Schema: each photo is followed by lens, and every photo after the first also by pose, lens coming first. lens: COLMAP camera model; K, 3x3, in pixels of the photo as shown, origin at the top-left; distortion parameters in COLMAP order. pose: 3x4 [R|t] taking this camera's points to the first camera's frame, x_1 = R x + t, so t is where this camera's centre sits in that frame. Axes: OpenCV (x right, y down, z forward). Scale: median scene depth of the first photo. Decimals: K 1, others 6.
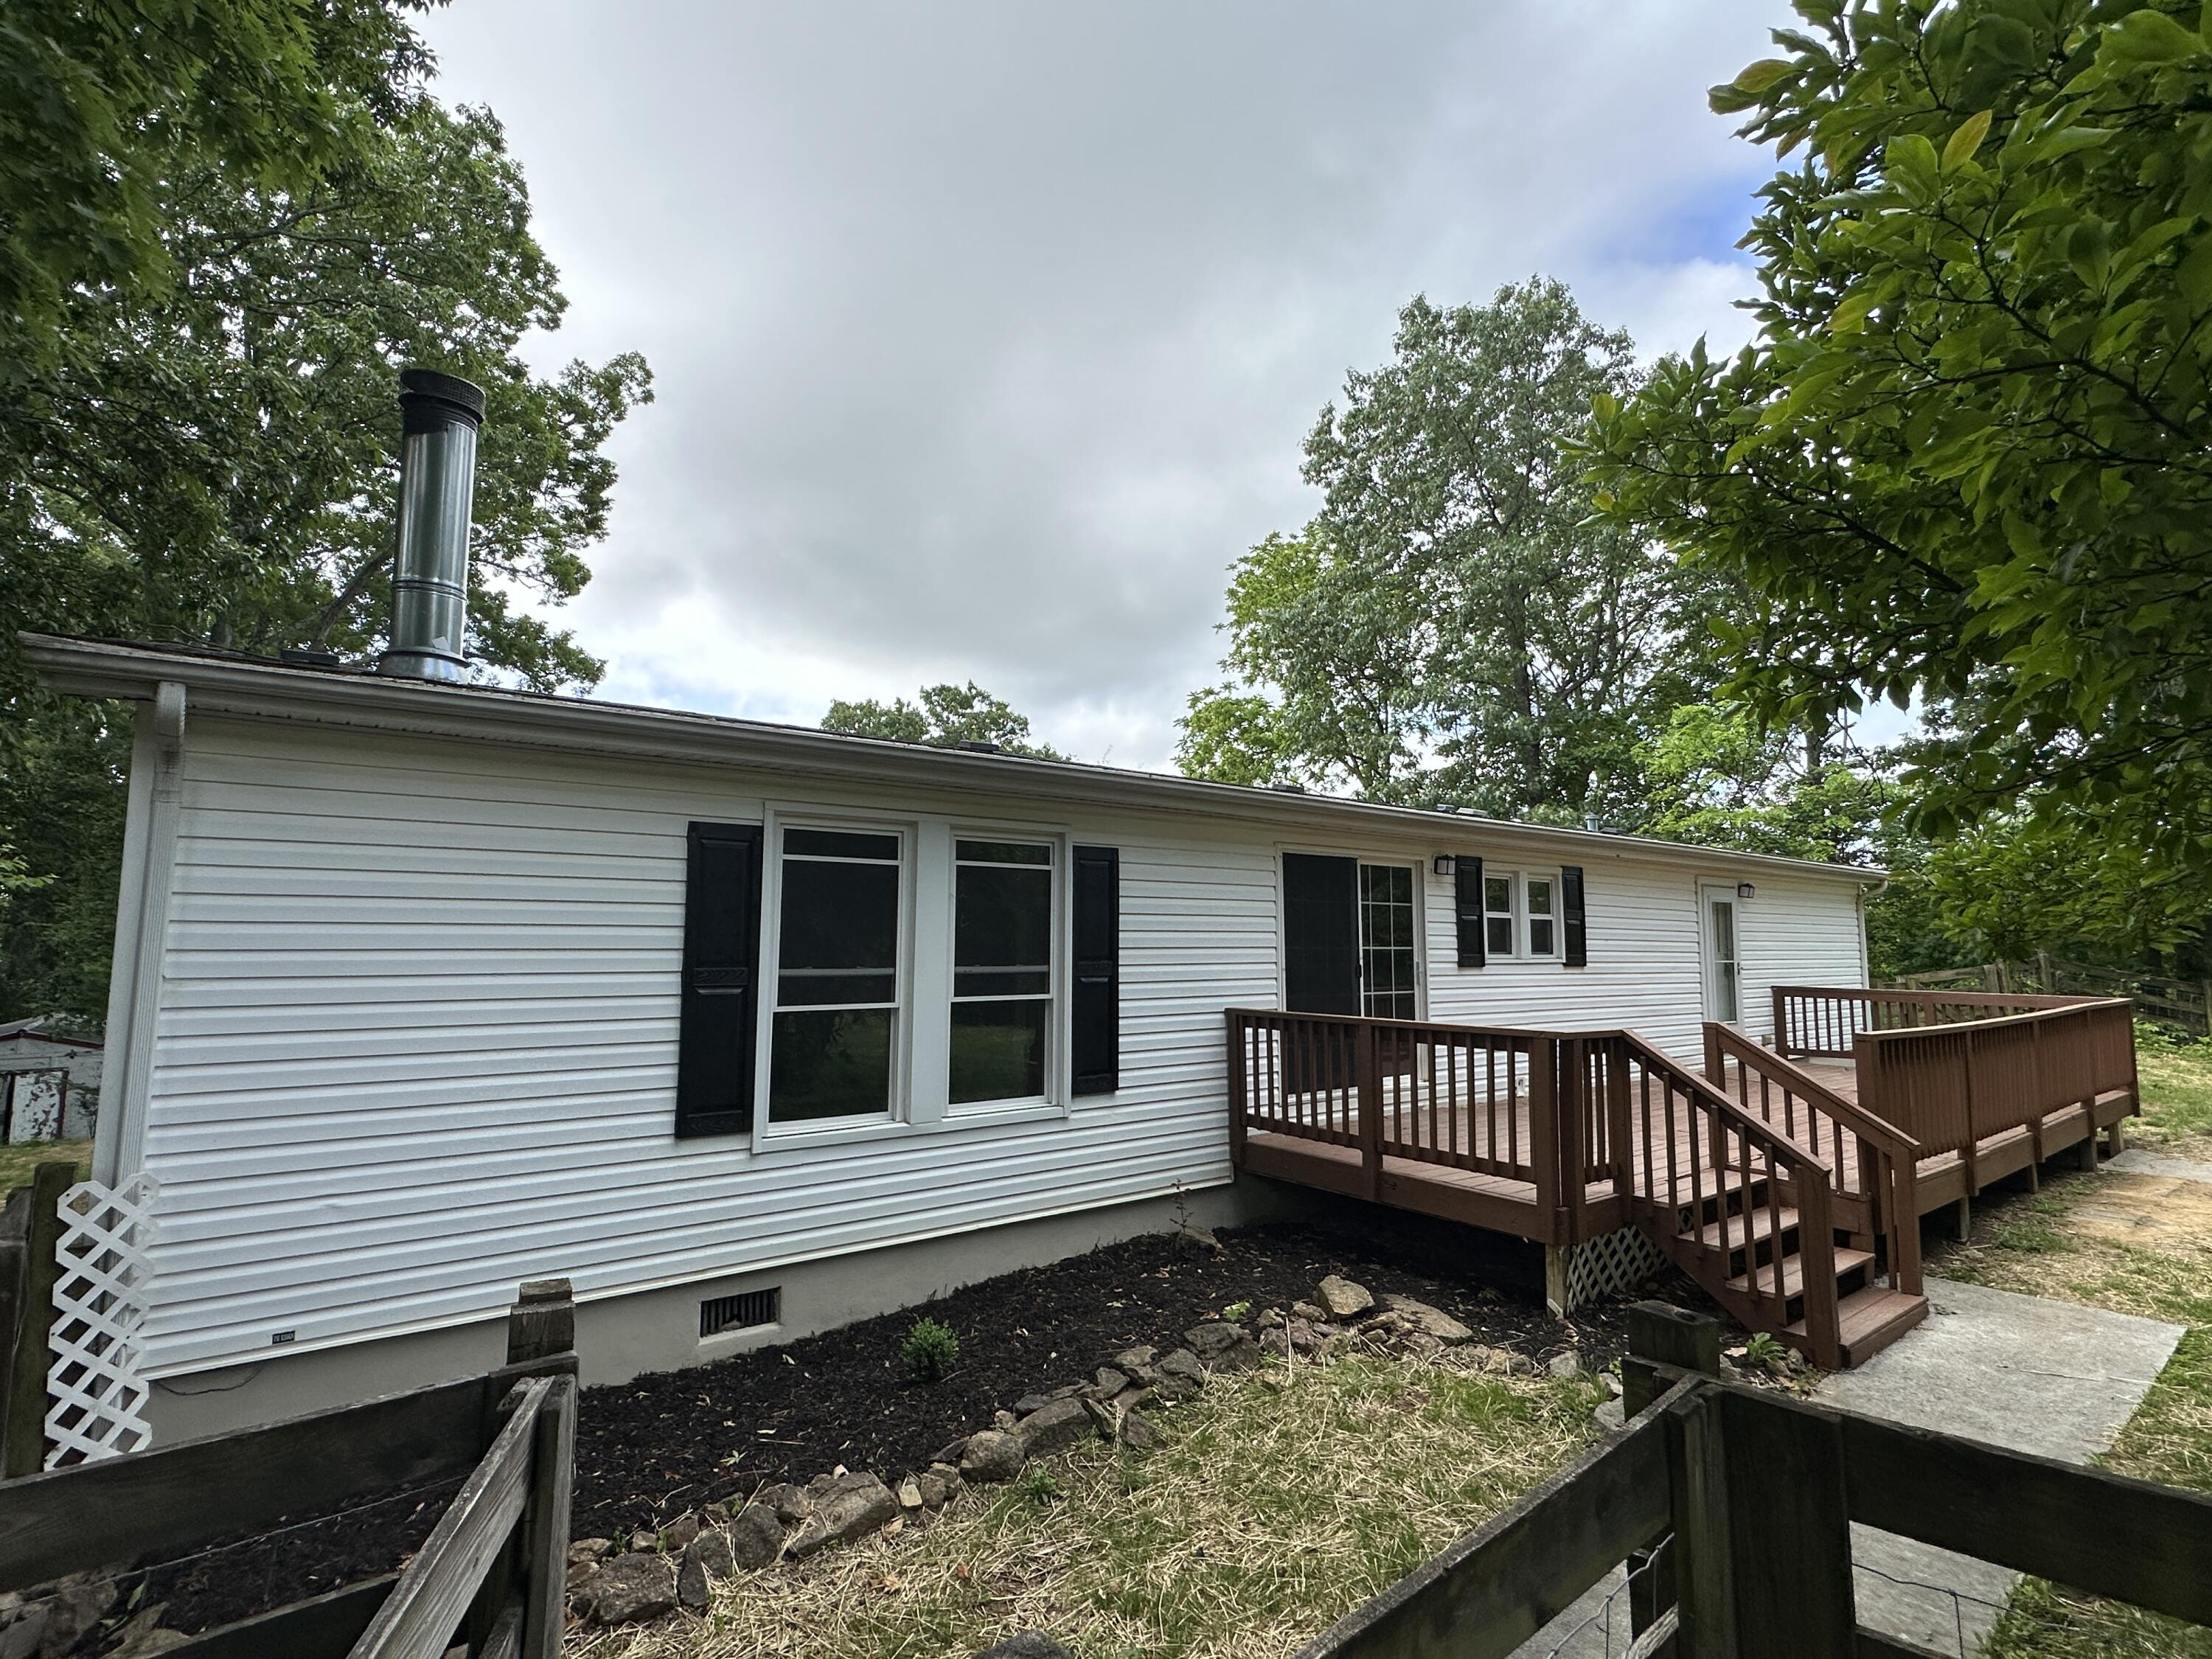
lens RADIAL K [[1062.7, 0, 1096.7], [0, 1062.7, 818.2], [0, 0, 1]] dist [-0.010794, 0.000136]
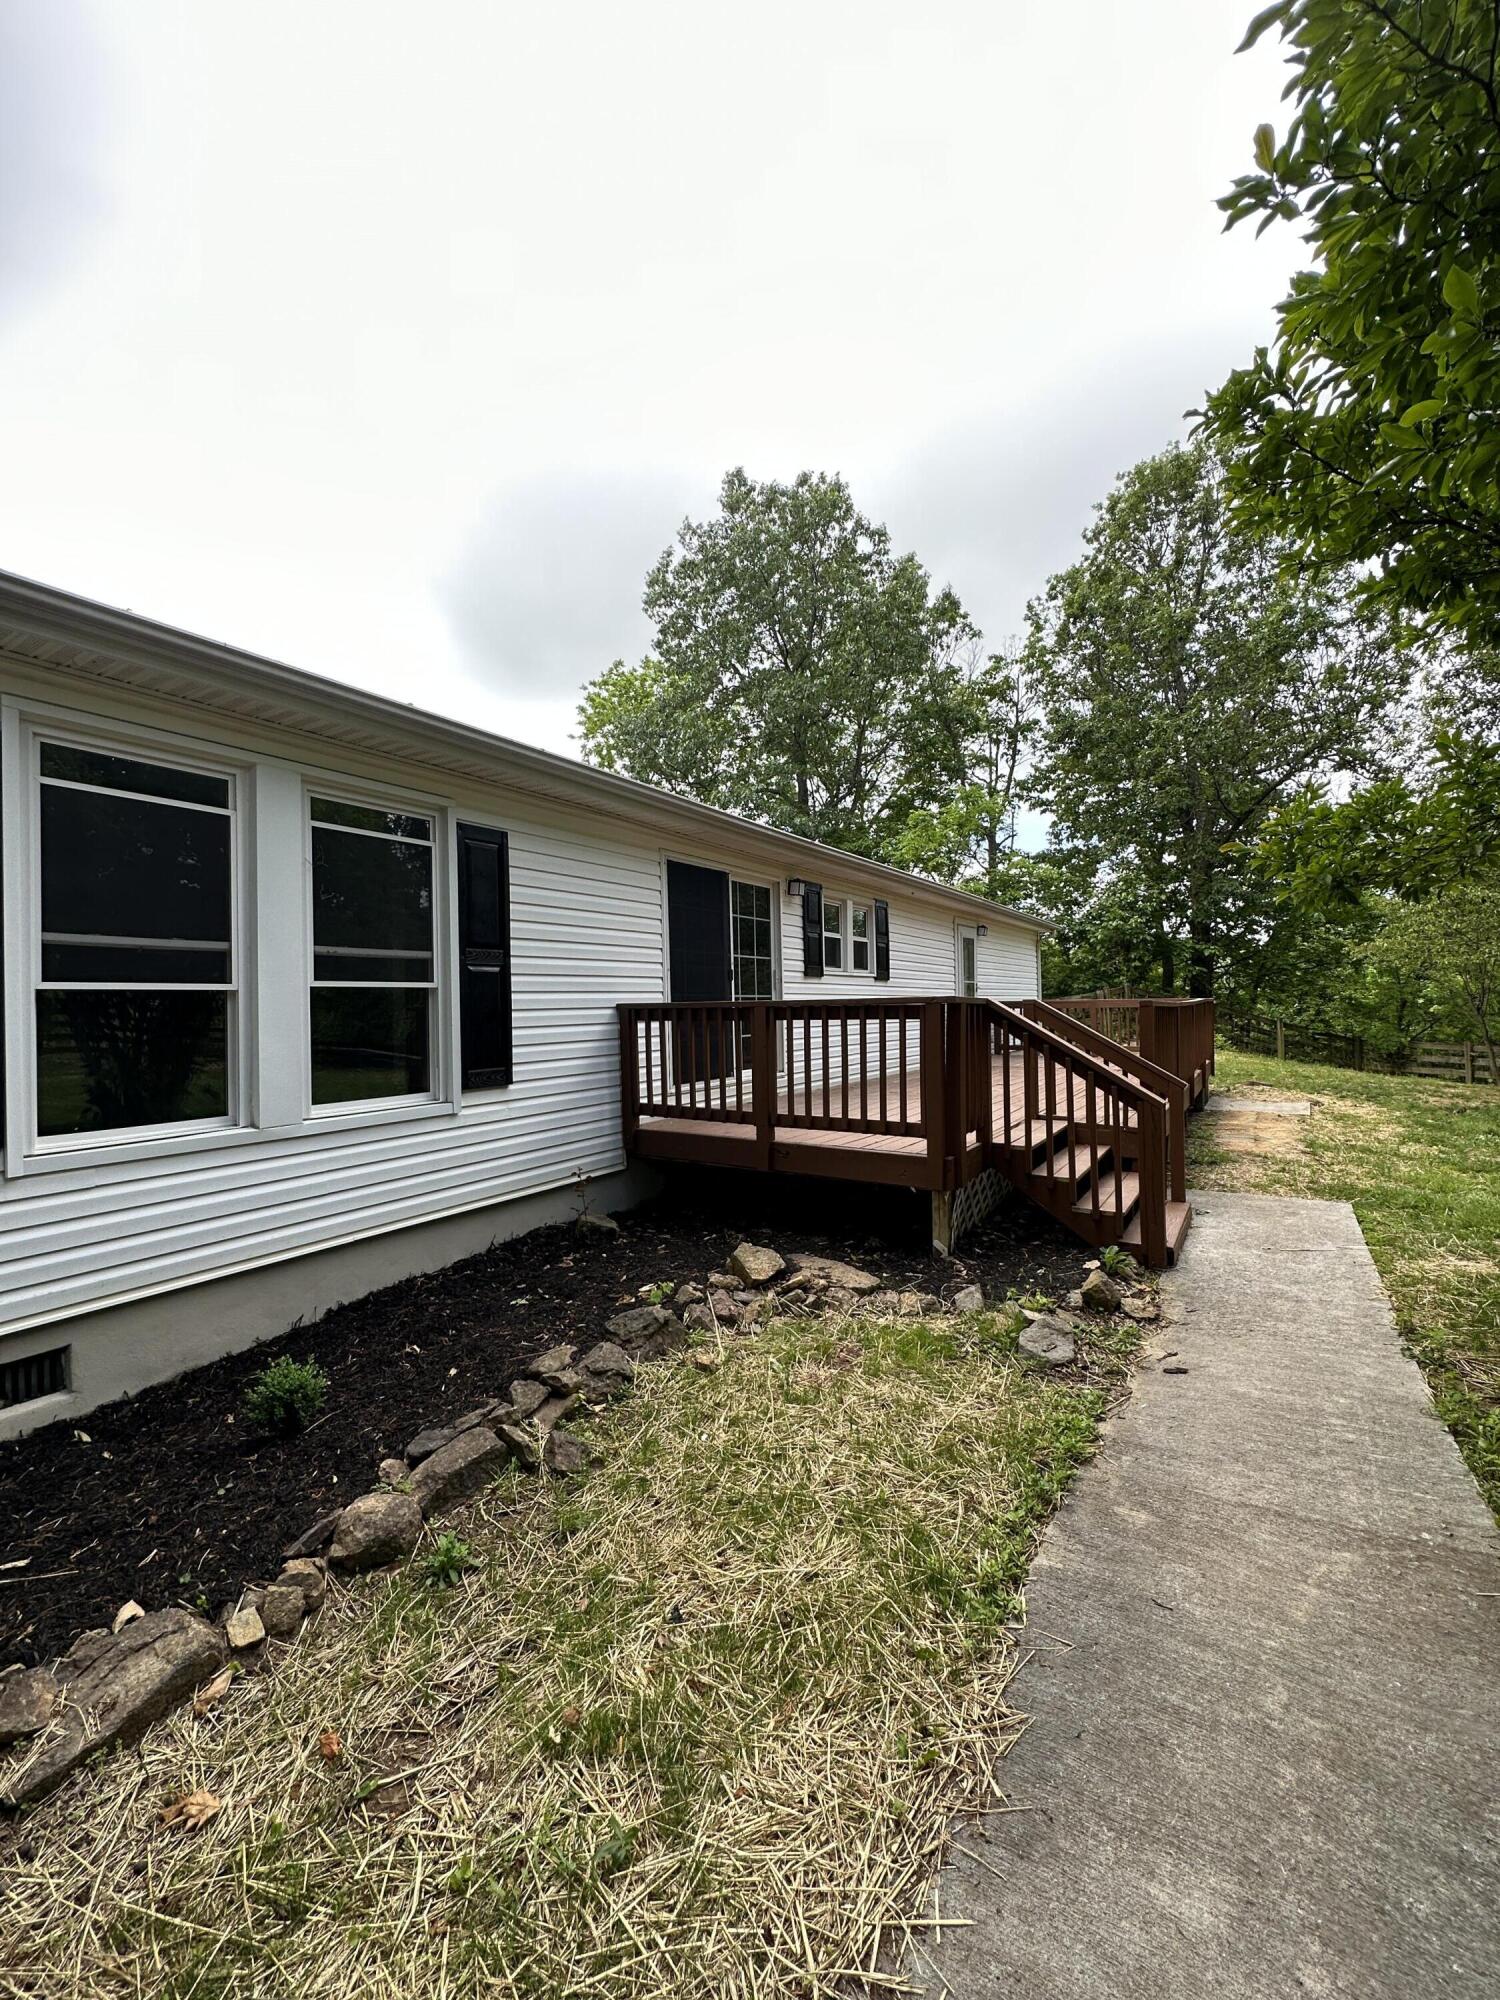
lens RADIAL K [[795.4, 0, 750.0], [0, 795.4, 1000.0], [0, 0, 1]] dist [-0.018675, 0.006714]
pose [[0.940581, -0.019603, 0.339003, -0.023677], [-0.016517, 0.994509, 0.103335, 0.126565], [-0.339167, -0.102795, 0.935093, 0.324568]]
